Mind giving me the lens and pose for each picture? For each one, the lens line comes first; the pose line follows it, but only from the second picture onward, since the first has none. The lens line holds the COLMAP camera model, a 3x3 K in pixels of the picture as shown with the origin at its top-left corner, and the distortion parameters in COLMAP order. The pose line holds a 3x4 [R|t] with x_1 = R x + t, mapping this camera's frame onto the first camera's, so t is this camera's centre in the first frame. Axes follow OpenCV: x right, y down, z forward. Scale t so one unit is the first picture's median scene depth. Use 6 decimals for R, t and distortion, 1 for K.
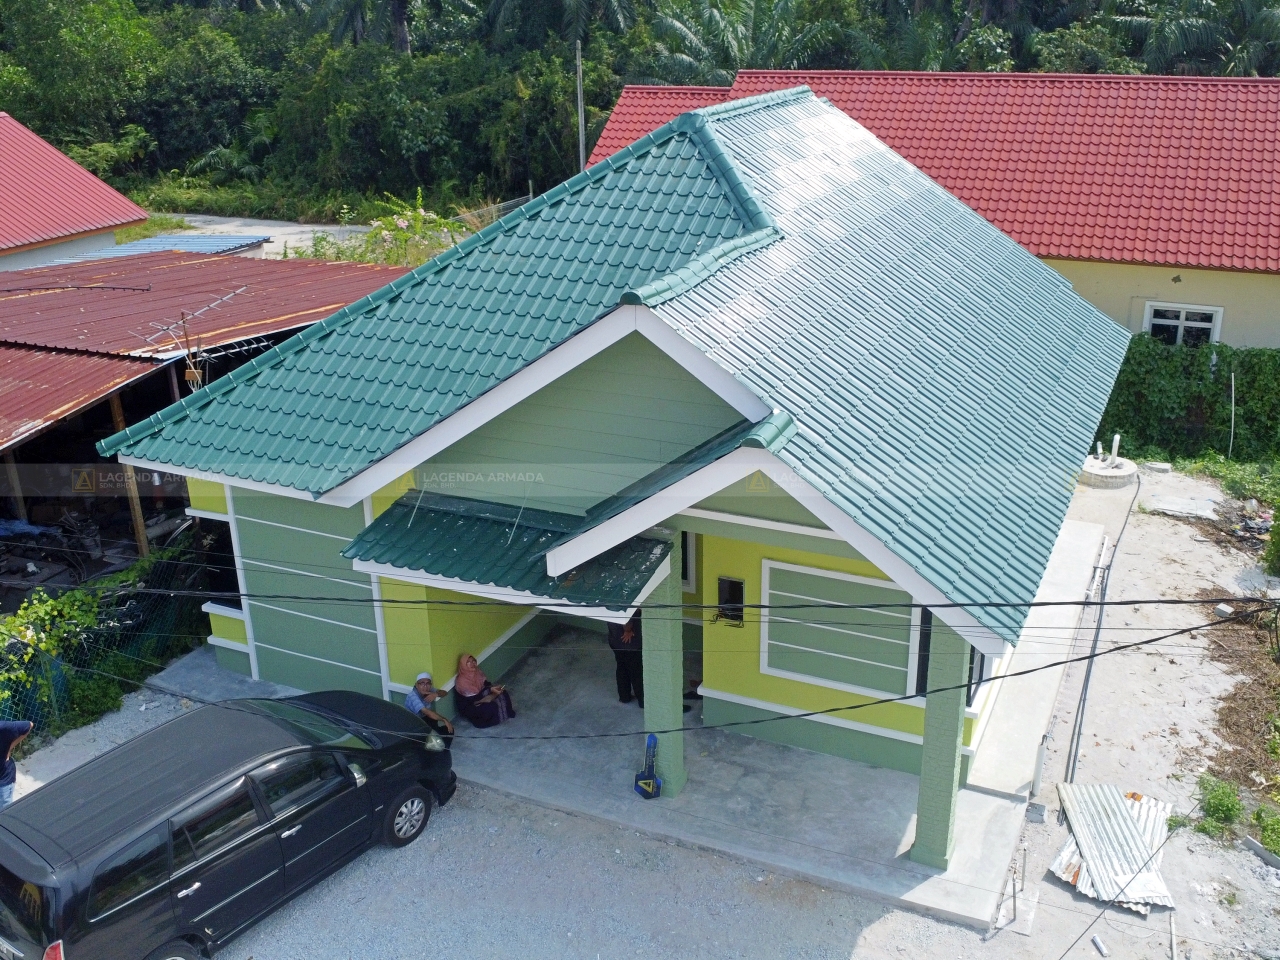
lens RADIAL K [[1208.2, 0, 599.2], [0, 1208.2, 470.4], [0, 0, 1]] dist [-0.021976, -0.024142]
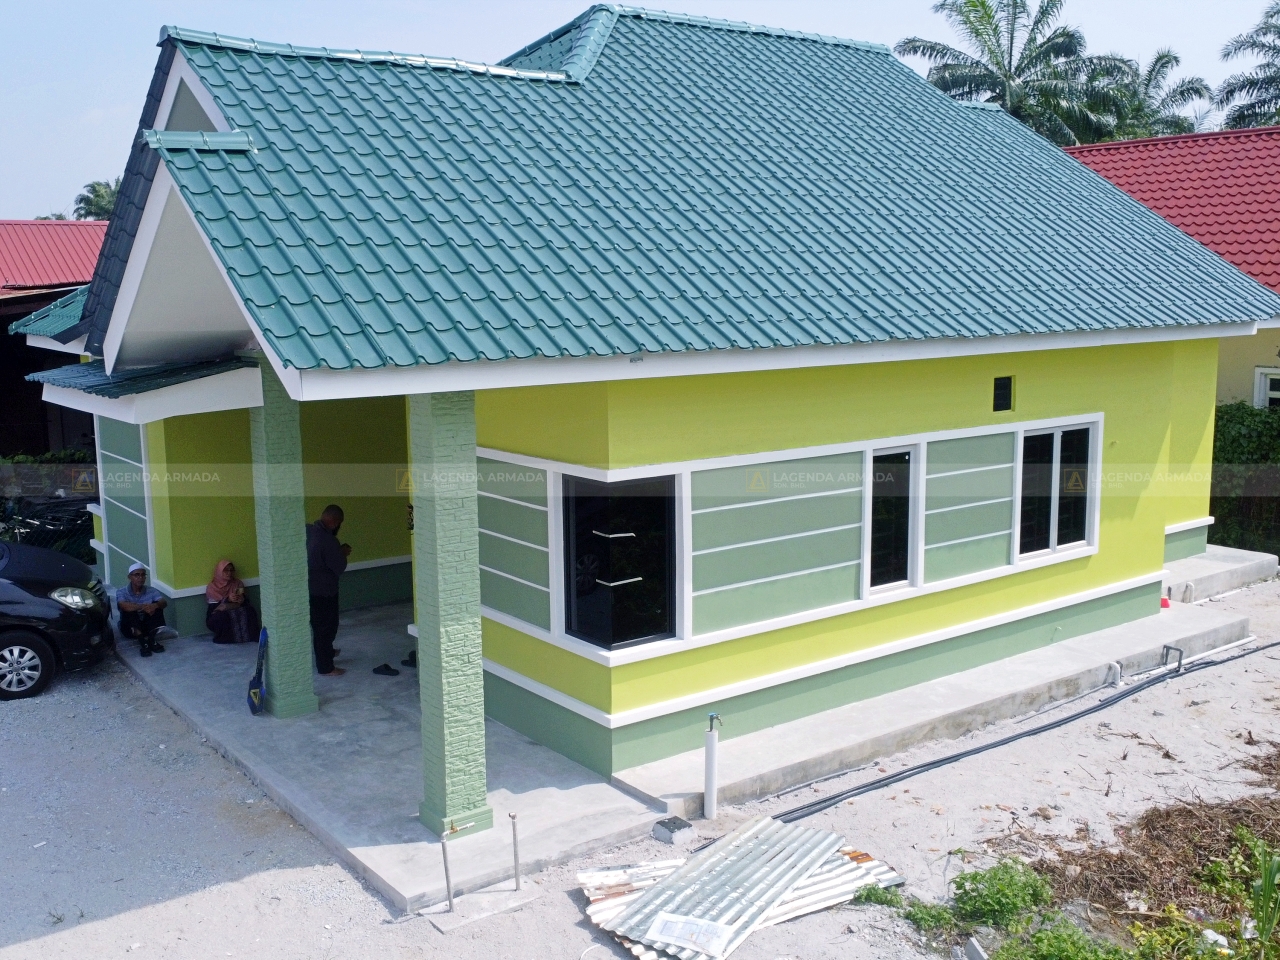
lens RADIAL K [[1208.2, 0, 599.2], [0, 1208.2, 470.4], [0, 0, 1]] dist [-0.021976, -0.024142]
pose [[0.882550, 0.080053, -0.463354, 0.568170], [-0.168659, 0.973725, -0.153016, 0.185076], [0.438930, 0.213193, 0.872863, 0.336198]]
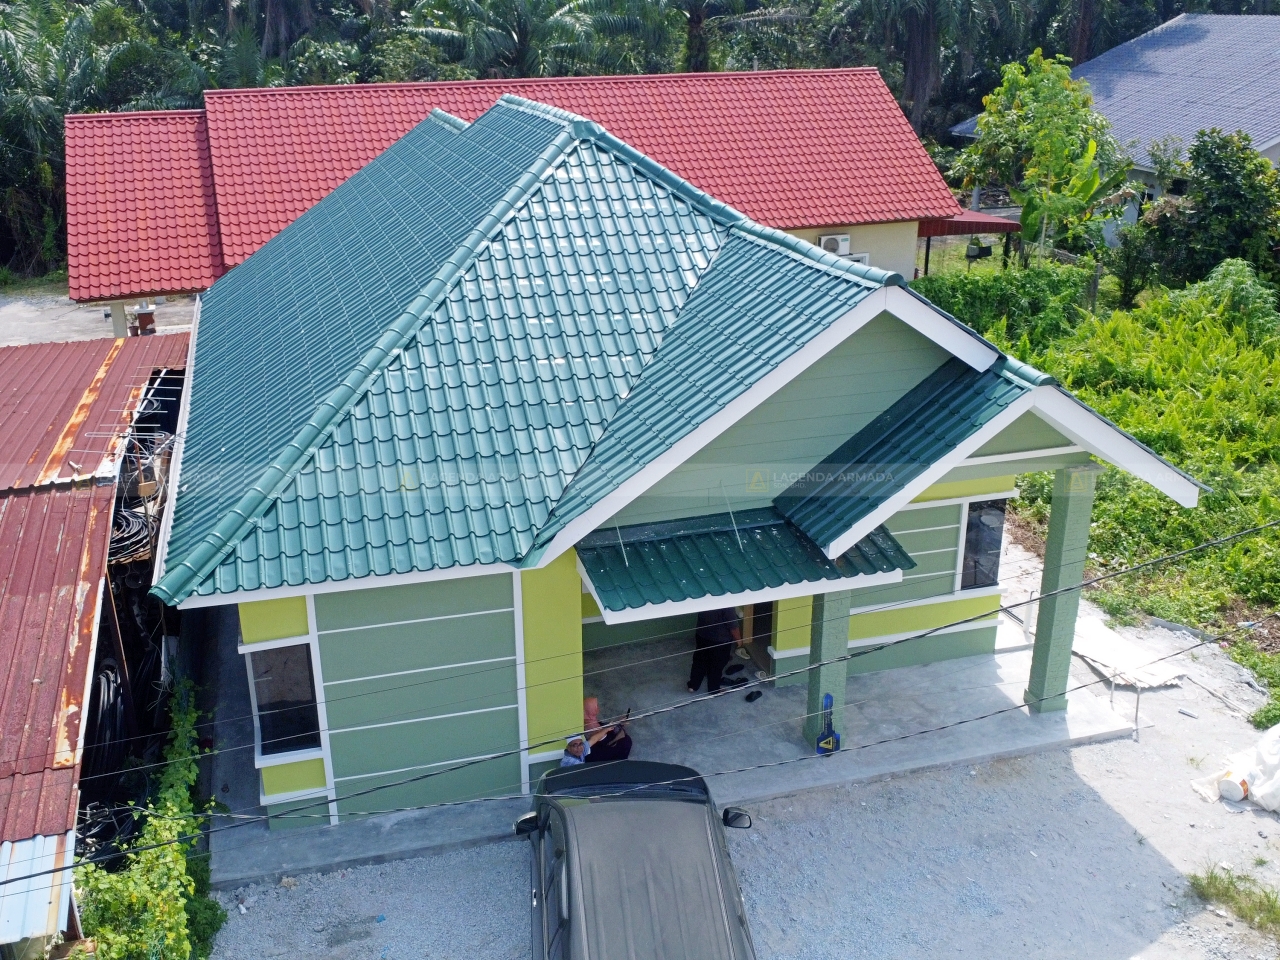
lens RADIAL K [[1195.3, 0, 640.0], [0, 1195.3, 480.0], [0, 0, 1]] dist [-0.017982, -0.022924]
pose [[0.767379, -0.228922, 0.598937, -0.621764], [0.230262, 0.970172, 0.075793, -0.077886], [-0.598422, 0.079750, 0.797202, 0.222941]]
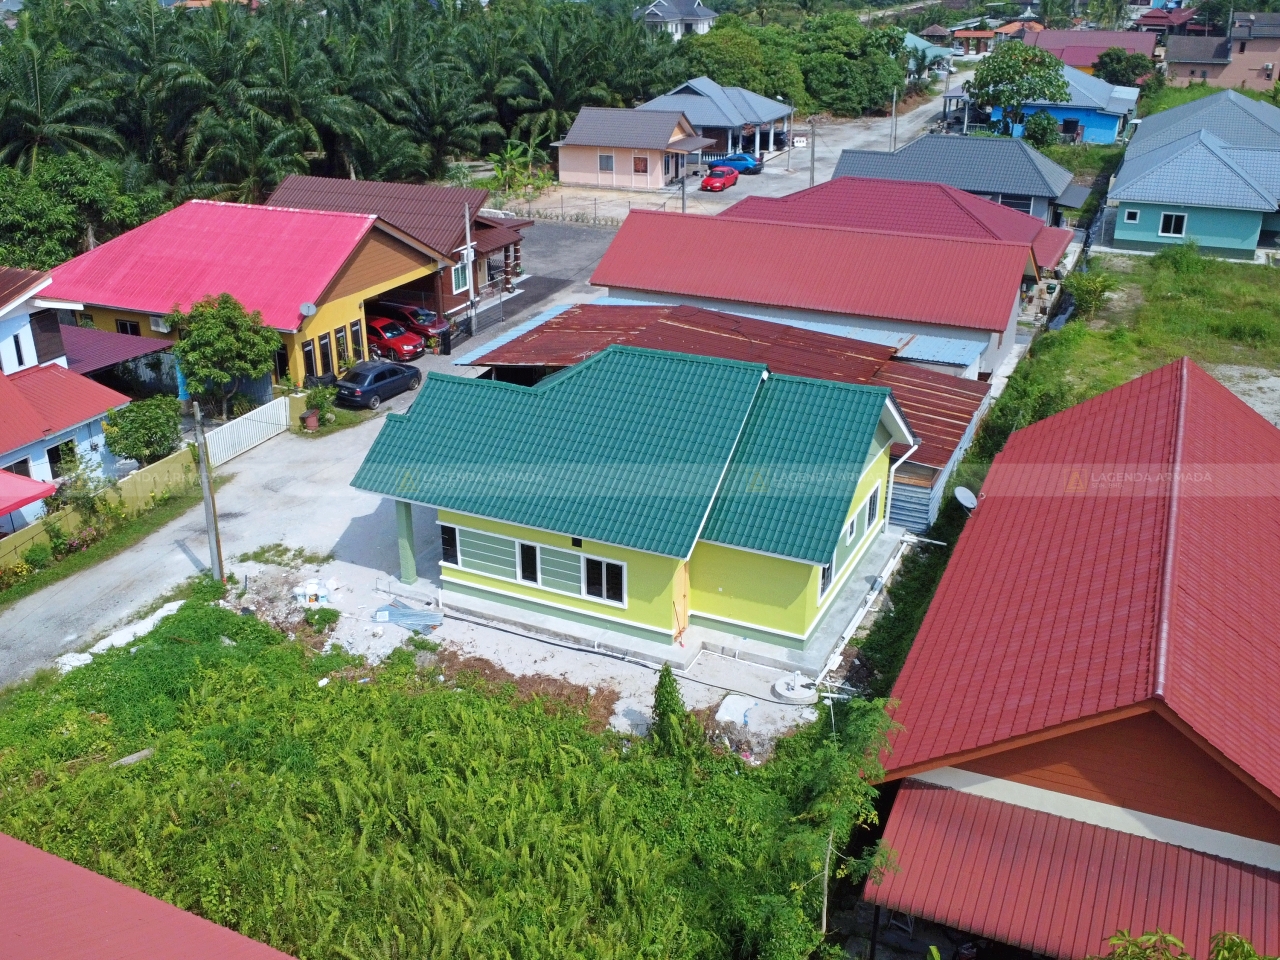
lens RADIAL K [[1195.3, 0, 640.0], [0, 1195.3, 480.0], [0, 0, 1]] dist [-0.017982, -0.022924]
pose [[0.039933, 0.418064, -0.907539, 2.586874], [-0.353335, 0.855489, 0.378540, -1.111964], [0.934644, 0.305550, 0.181879, 0.803523]]
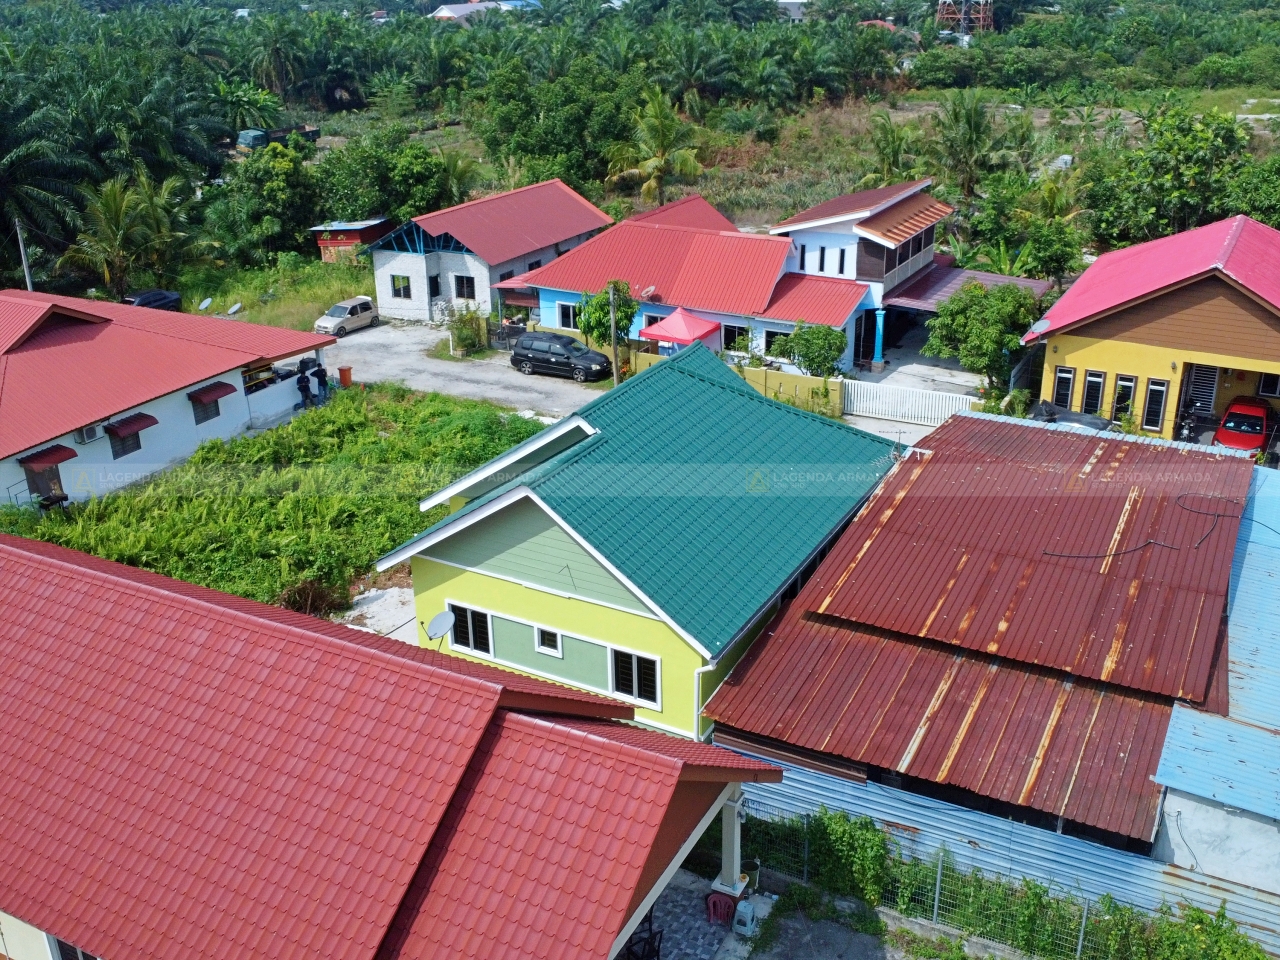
lens RADIAL K [[1288.4, 0, 640.0], [0, 1288.4, 480.0], [0, 0, 1]] dist [-0.013591, -0.014450]
pose [[-0.999499, 0.018269, 0.025858, 0.076730], [0.031056, 0.724554, 0.688518, -1.982436], [-0.006157, 0.688976, -0.724758, 3.202800]]
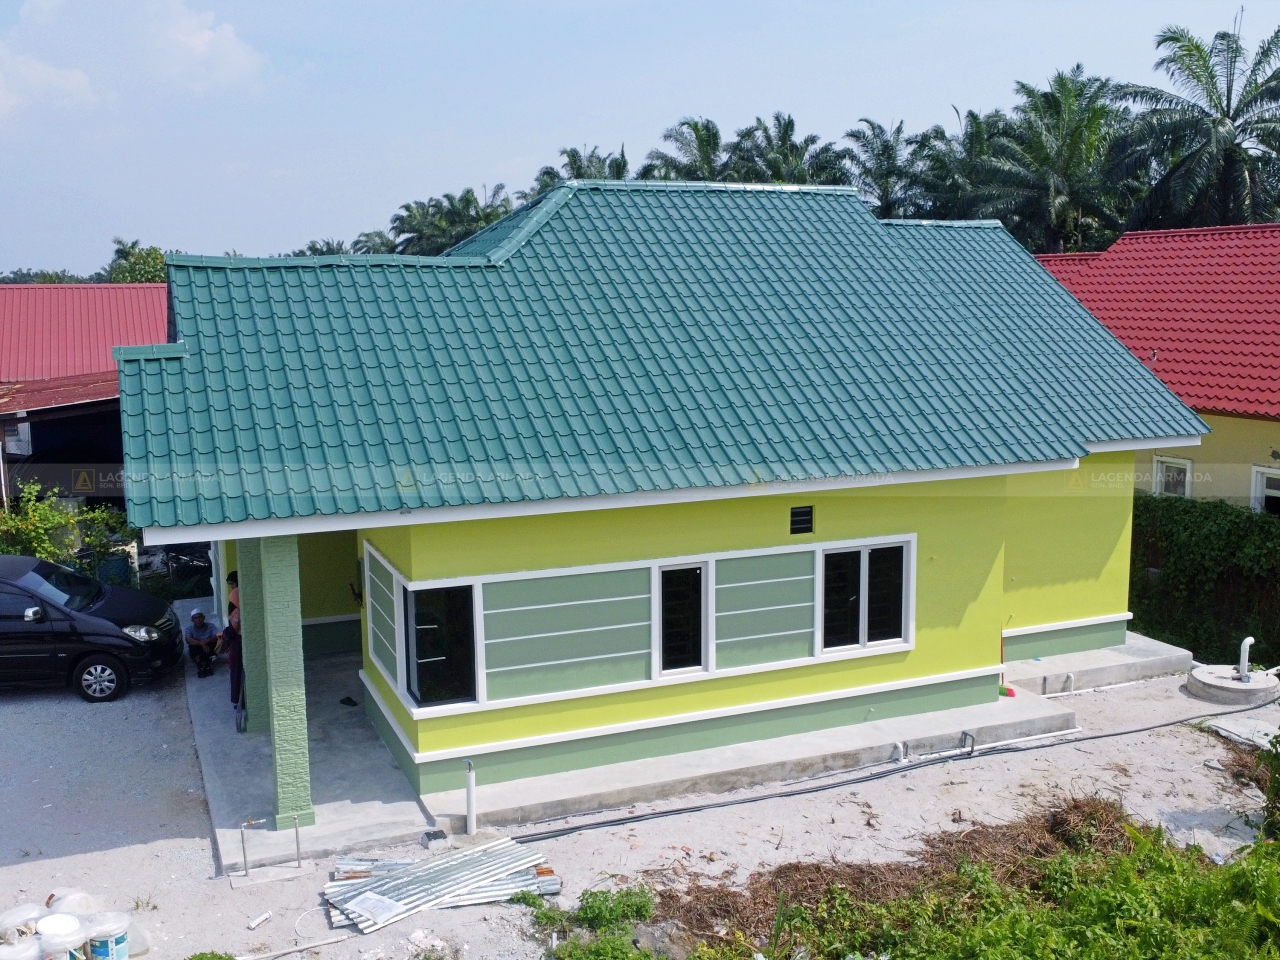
lens RADIAL K [[1195.3, 0, 640.0], [0, 1195.3, 480.0], [0, 0, 1]] dist [-0.017982, -0.022924]
pose [[0.761295, 0.113711, -0.638357, 0.965777], [-0.233892, 0.966380, -0.106794, 0.069257], [0.604752, 0.230608, 0.762296, 0.299115]]
